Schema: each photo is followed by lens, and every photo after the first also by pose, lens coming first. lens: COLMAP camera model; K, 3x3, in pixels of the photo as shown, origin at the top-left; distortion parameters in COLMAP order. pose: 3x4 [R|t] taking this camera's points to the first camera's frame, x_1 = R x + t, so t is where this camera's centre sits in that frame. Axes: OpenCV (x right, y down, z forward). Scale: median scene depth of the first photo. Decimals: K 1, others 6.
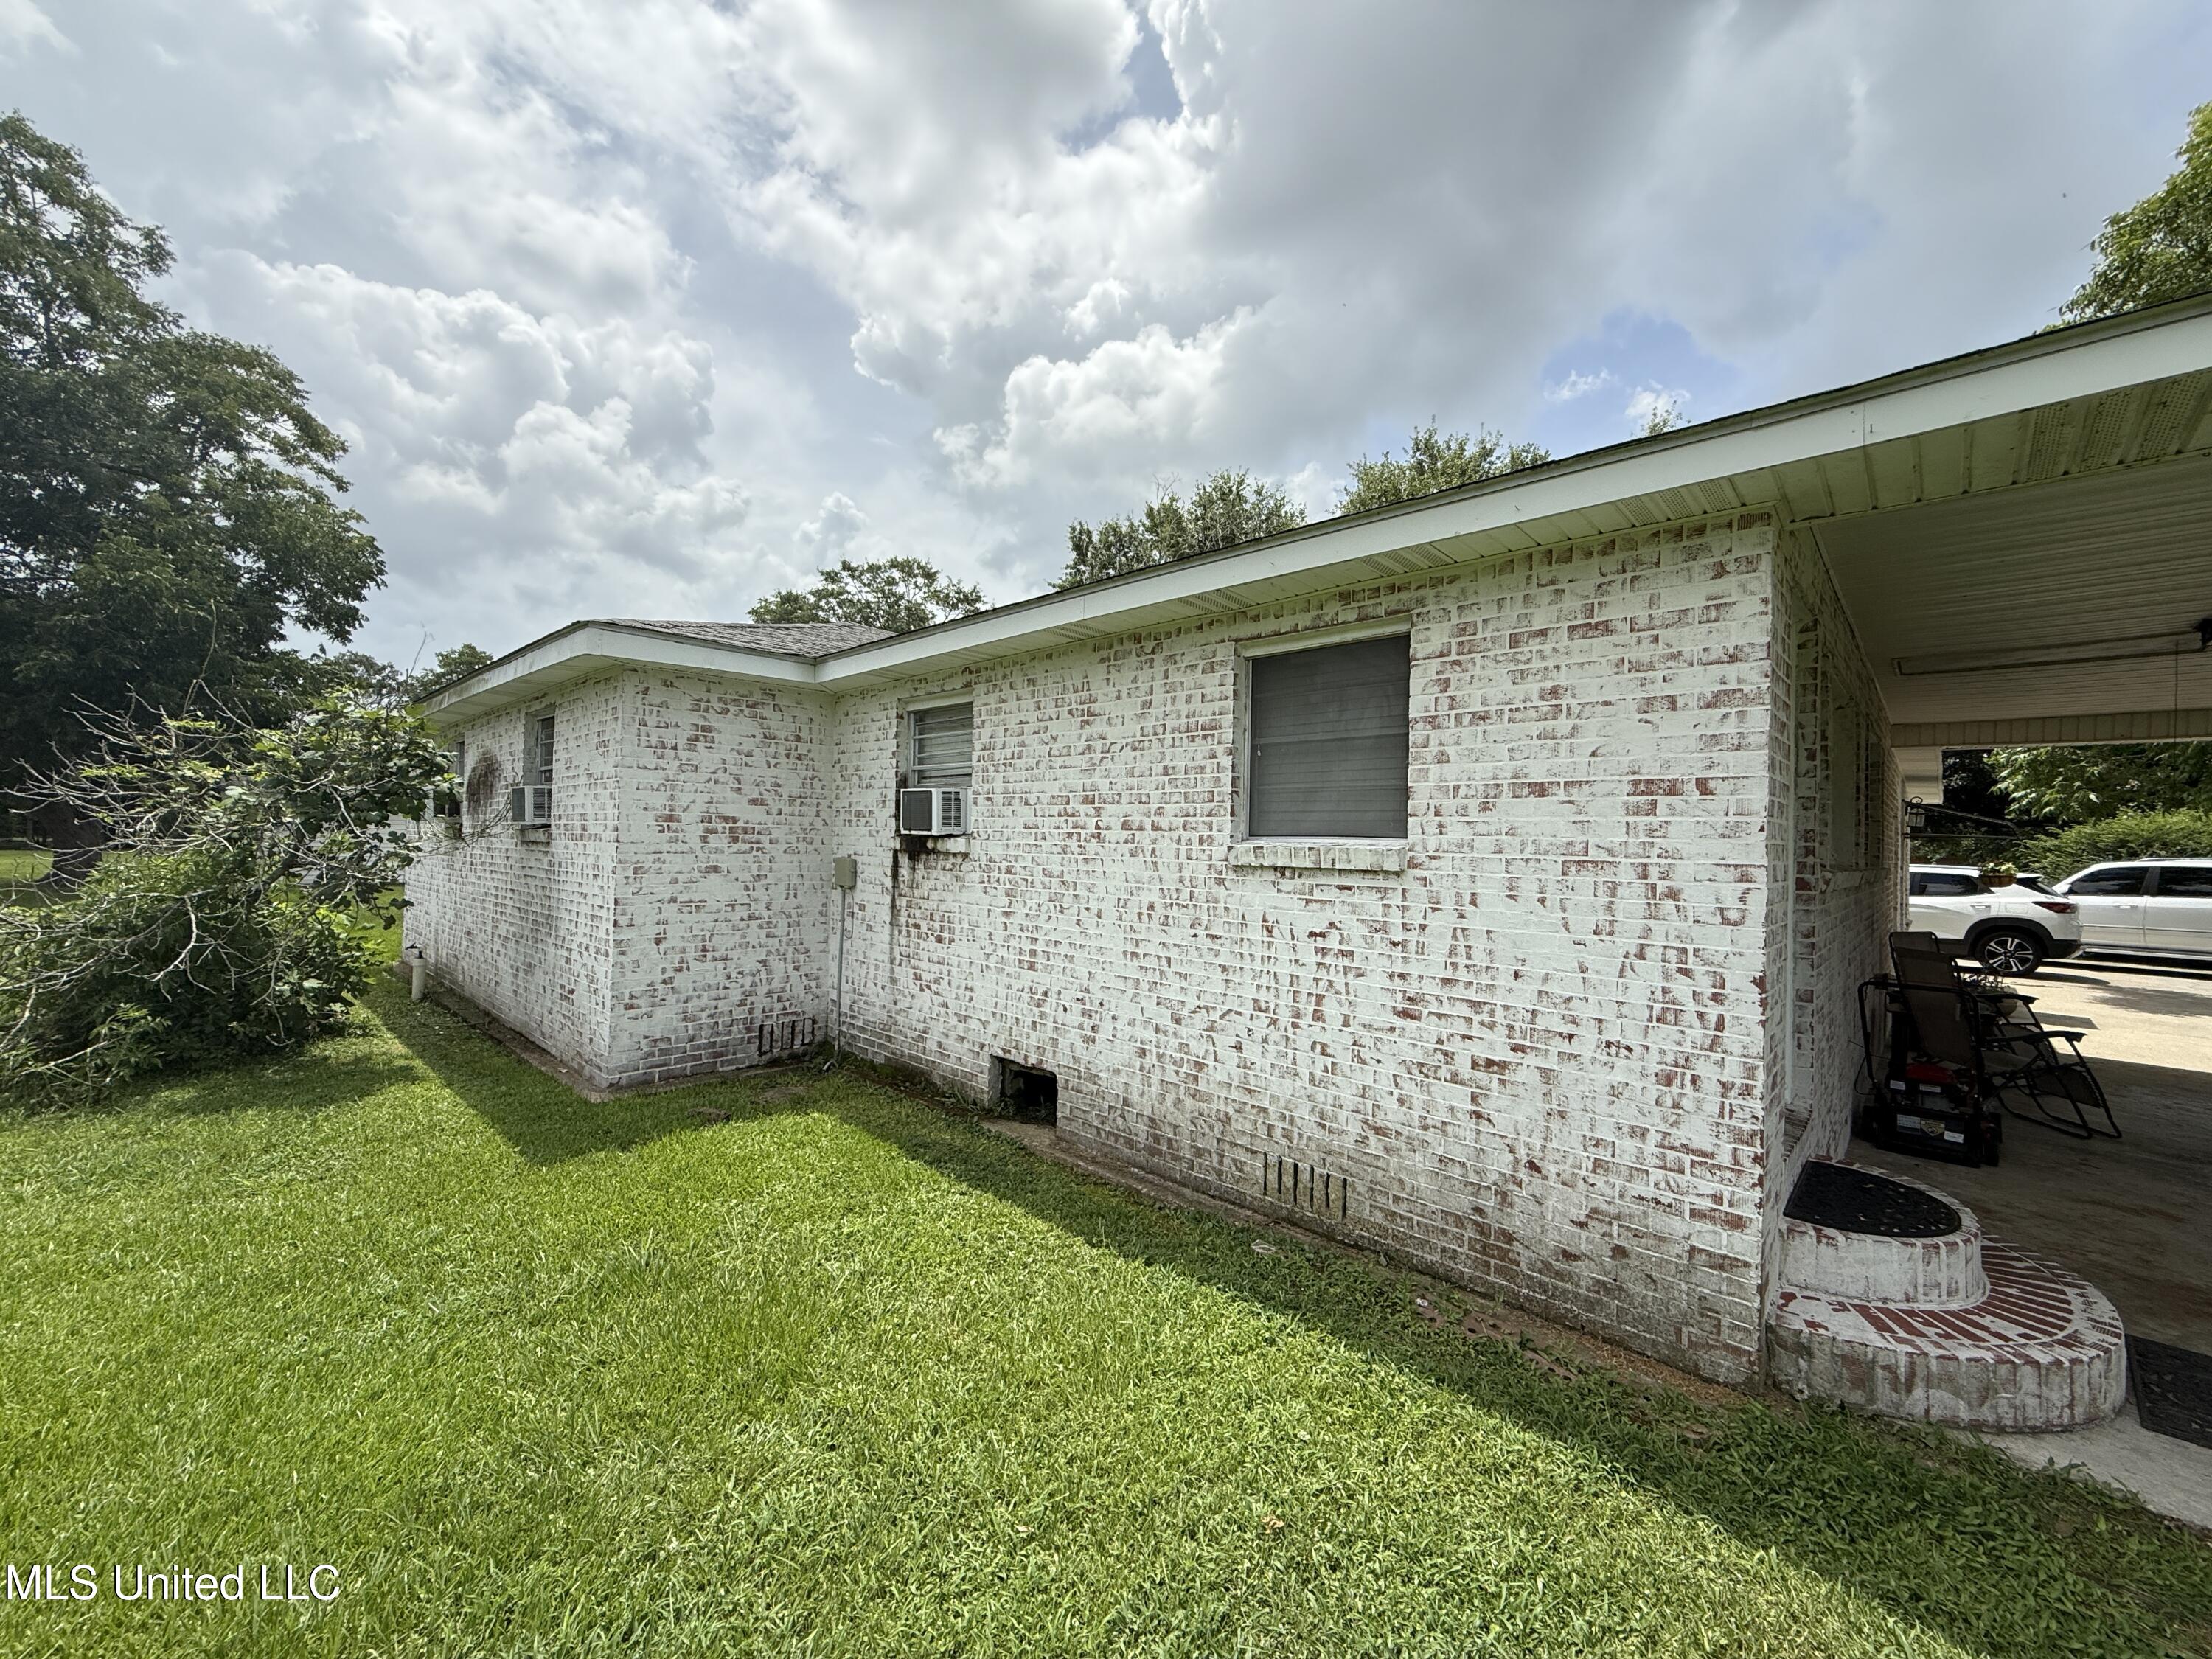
lens RADIAL K [[885.6, 0, 1107.4], [0, 885.6, 826.3], [0, 0, 1]] dist [0.000645, 0.000348]
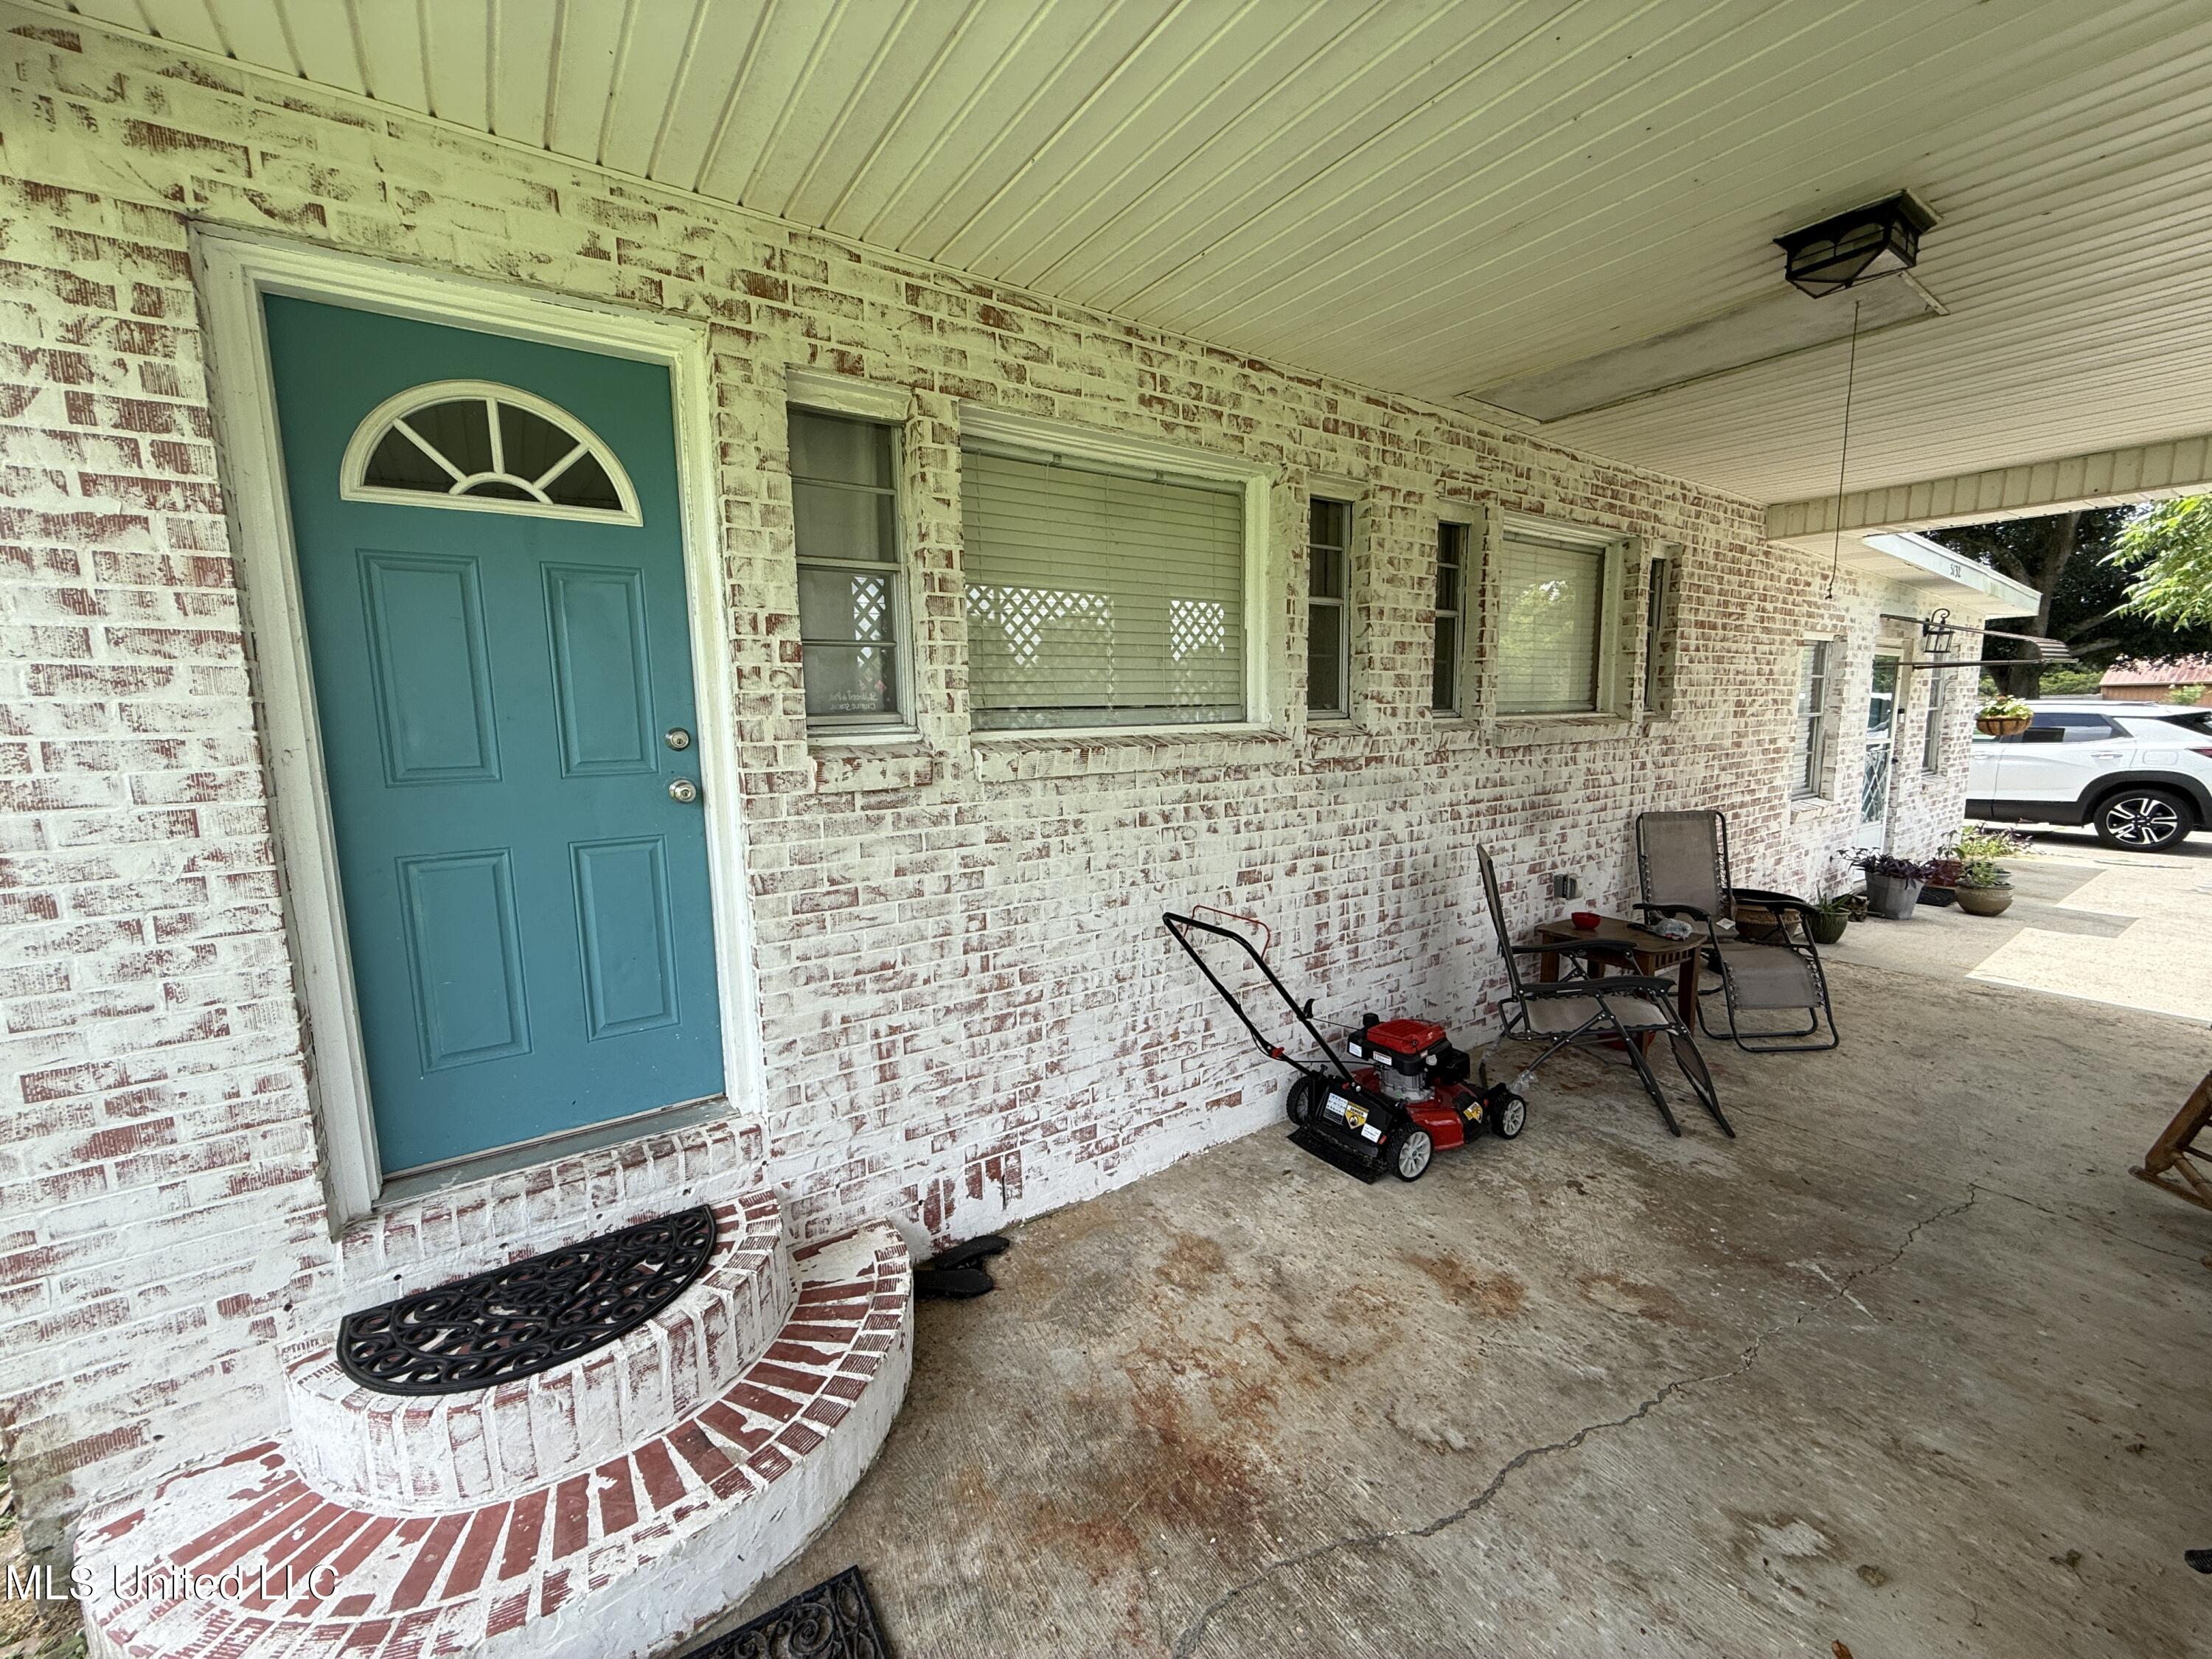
lens RADIAL K [[885.6, 0, 1109.4], [0, 885.6, 829.0], [0, 0, 1]] dist [0.000645, 0.000348]
pose [[0.979488, -0.011778, -0.201159, 0.333841], [0.043013, 0.987502, 0.151624, 0.003959], [0.196859, -0.157166, 0.967753, 0.127700]]
